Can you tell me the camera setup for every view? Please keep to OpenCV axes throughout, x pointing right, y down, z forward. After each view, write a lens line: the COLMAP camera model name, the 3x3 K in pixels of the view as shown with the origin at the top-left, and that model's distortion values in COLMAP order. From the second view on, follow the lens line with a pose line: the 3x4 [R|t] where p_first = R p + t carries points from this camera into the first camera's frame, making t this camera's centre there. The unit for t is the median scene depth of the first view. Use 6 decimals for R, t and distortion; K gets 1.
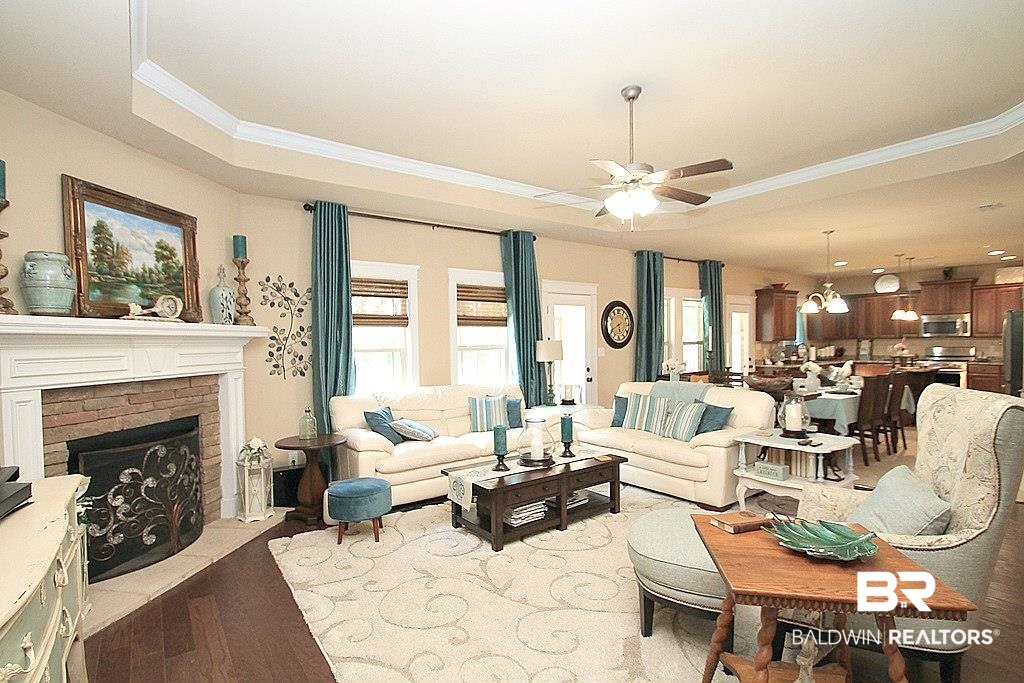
lens RADIAL K [[495.6, 0, 506.4], [0, 495.6, 353.8], [0, 0, 1]] dist [0.000148, -0.008874]
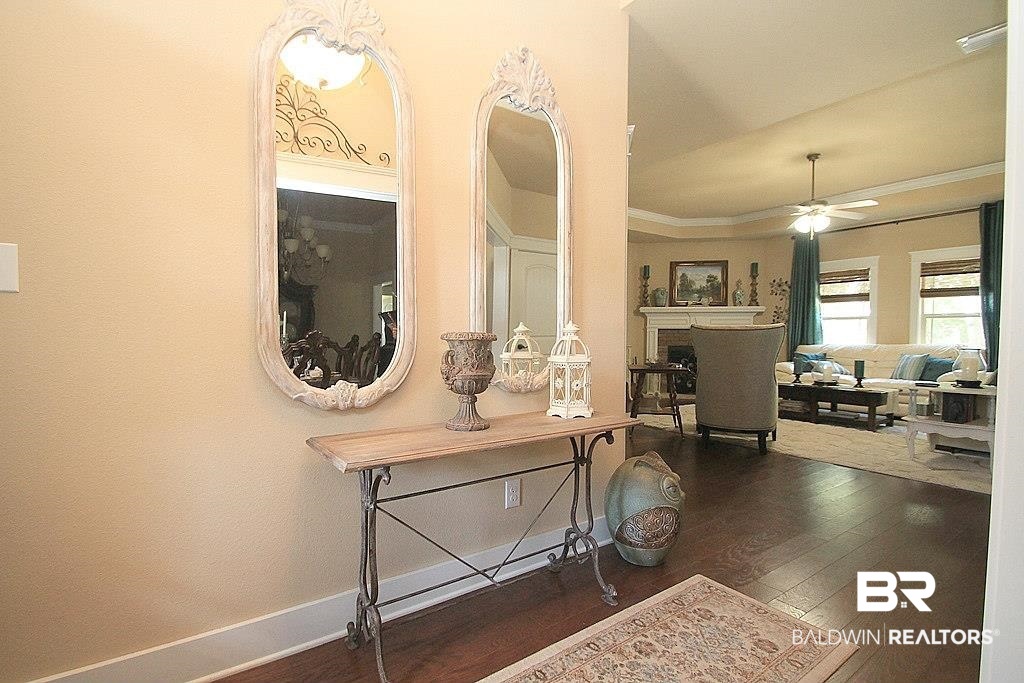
lens RADIAL K [[486.3, 0, 502.8], [0, 486.3, 353.2], [0, 0, 1]] dist [0.021715, -0.019870]
pose [[-0.016362, 0.053330, -0.998443, 1.088229], [-0.023481, 0.998281, 0.053706, 0.038393], [0.999590, 0.024323, -0.015082, -0.008685]]
